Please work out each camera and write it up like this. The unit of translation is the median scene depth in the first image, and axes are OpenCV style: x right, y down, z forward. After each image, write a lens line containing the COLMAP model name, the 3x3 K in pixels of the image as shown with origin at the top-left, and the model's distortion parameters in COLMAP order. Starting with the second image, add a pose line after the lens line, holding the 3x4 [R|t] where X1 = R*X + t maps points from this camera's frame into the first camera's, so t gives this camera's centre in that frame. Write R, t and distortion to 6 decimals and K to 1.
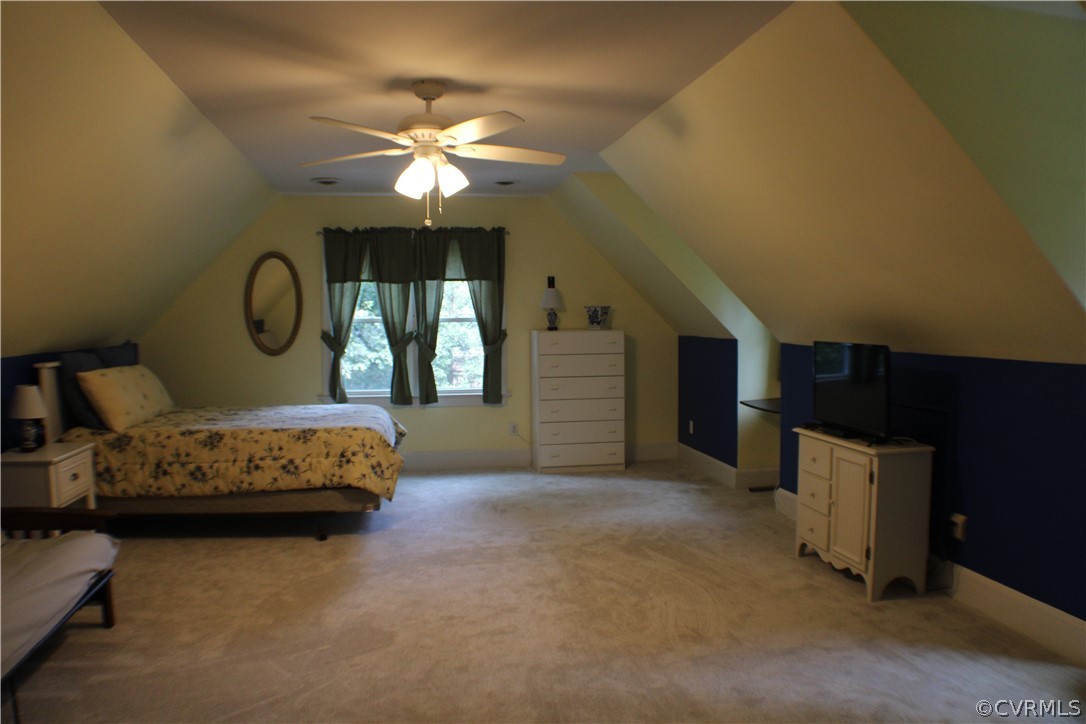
lens RADIAL K [[740.3, 0, 543.0], [0, 740.3, 362.0], [0, 0, 1]] dist [-0.217192, 0.073203]
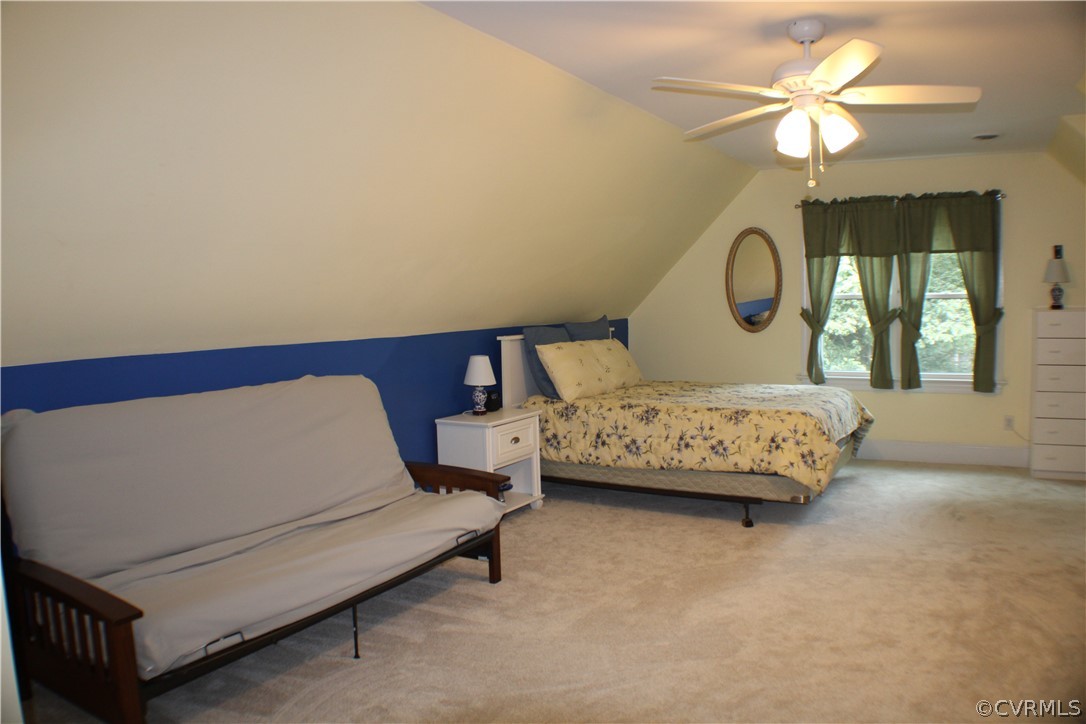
lens RADIAL K [[740.3, 0, 543.0], [0, 740.3, 362.0], [0, 0, 1]] dist [-0.217192, 0.073203]
pose [[0.769596, 0.037635, -0.637421, 0.087644], [-0.016862, 0.999111, 0.038632, -0.004035], [0.638309, -0.018983, 0.769546, 0.089495]]
